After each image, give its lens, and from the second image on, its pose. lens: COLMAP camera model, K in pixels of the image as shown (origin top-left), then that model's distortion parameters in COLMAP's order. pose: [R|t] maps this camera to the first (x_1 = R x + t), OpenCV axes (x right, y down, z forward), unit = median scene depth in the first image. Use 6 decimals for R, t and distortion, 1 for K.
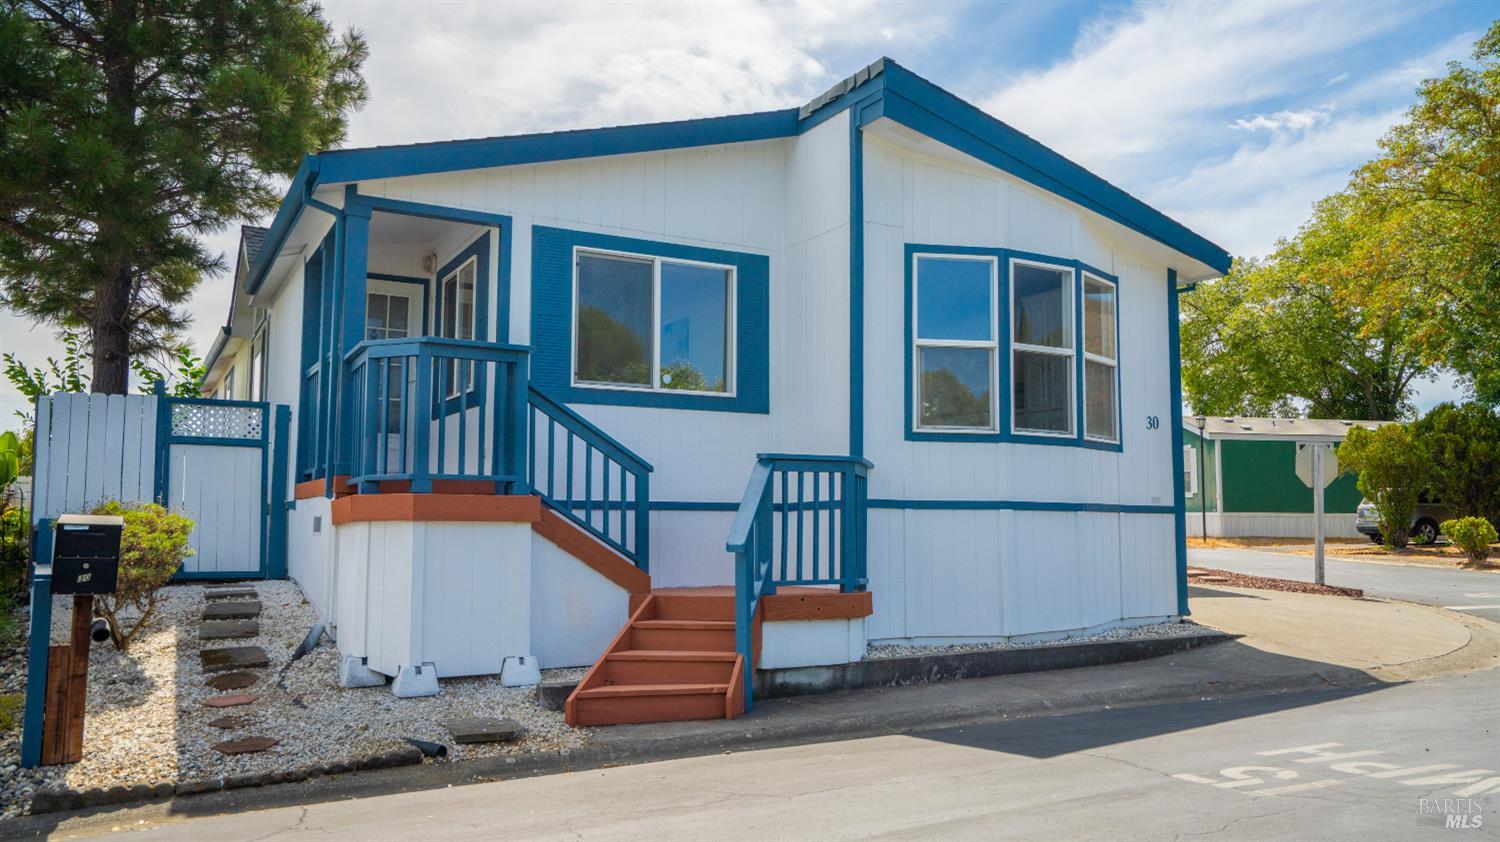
lens RADIAL K [[1117.5, 0, 731.2], [0, 1117.5, 427.2], [0, 0, 1]] dist [0.005057, -0.004656]
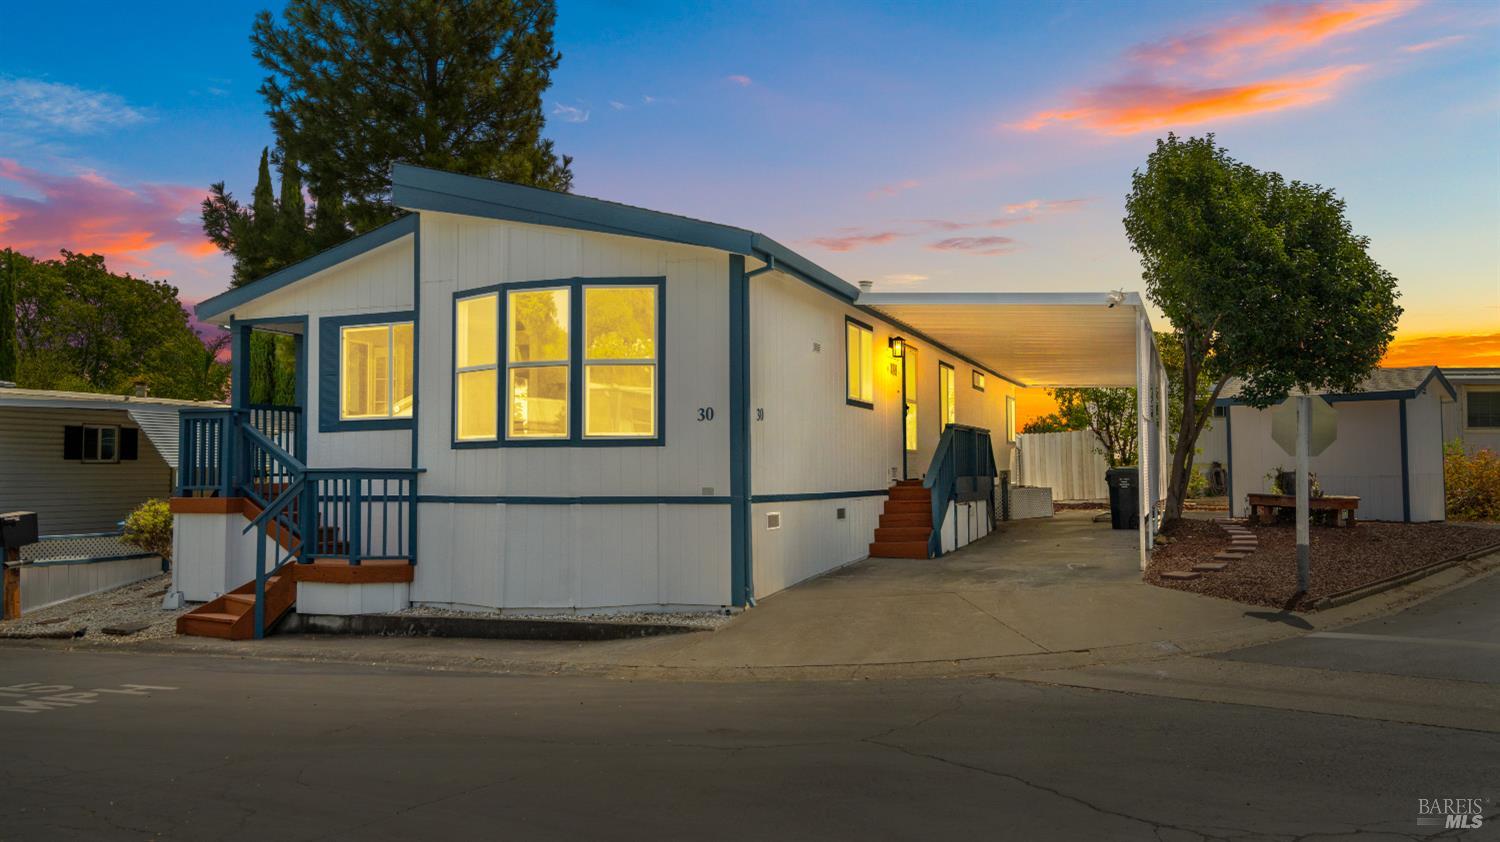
lens RADIAL K [[1117.5, 0, 731.2], [0, 1117.5, 427.2], [0, 0, 1]] dist [0.005057, -0.004656]
pose [[0.646251, -0.046892, -0.761683, 1.325830], [0.075166, 0.997168, 0.002386, 0.007957], [0.759414, -0.058795, 0.647945, 0.416623]]
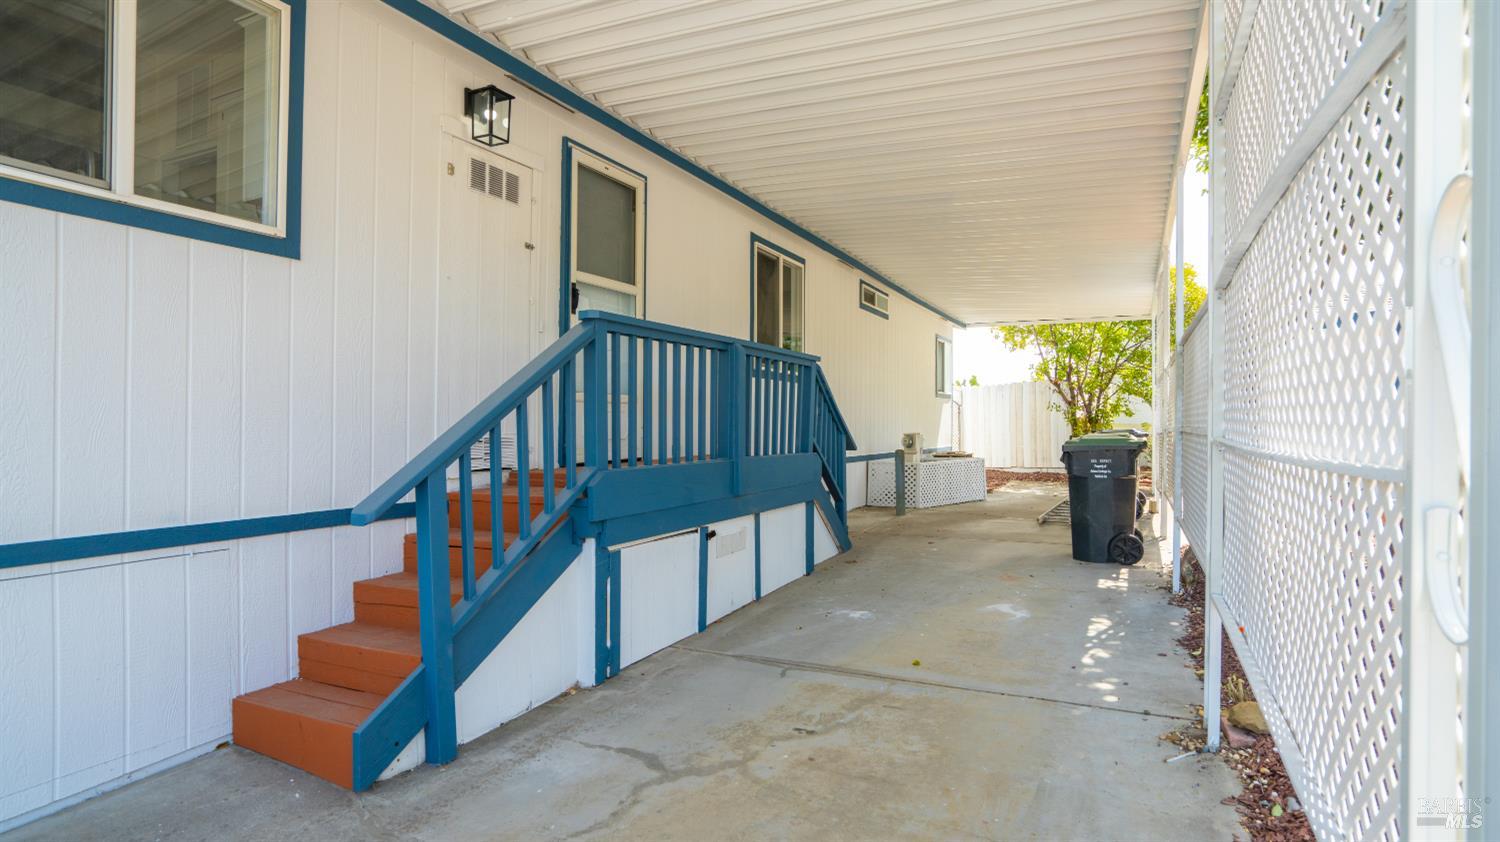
lens RADIAL K [[731.5, 0, 750.0], [0, 731.5, 421.0], [0, 0, 1]] dist [-0.022135, 0.000055]
pose [[0.577412, -0.011202, -0.816376, 0.626079], [0.068248, 0.997069, 0.034590, 0.077681], [0.813595, -0.075689, 0.576484, 1.575798]]
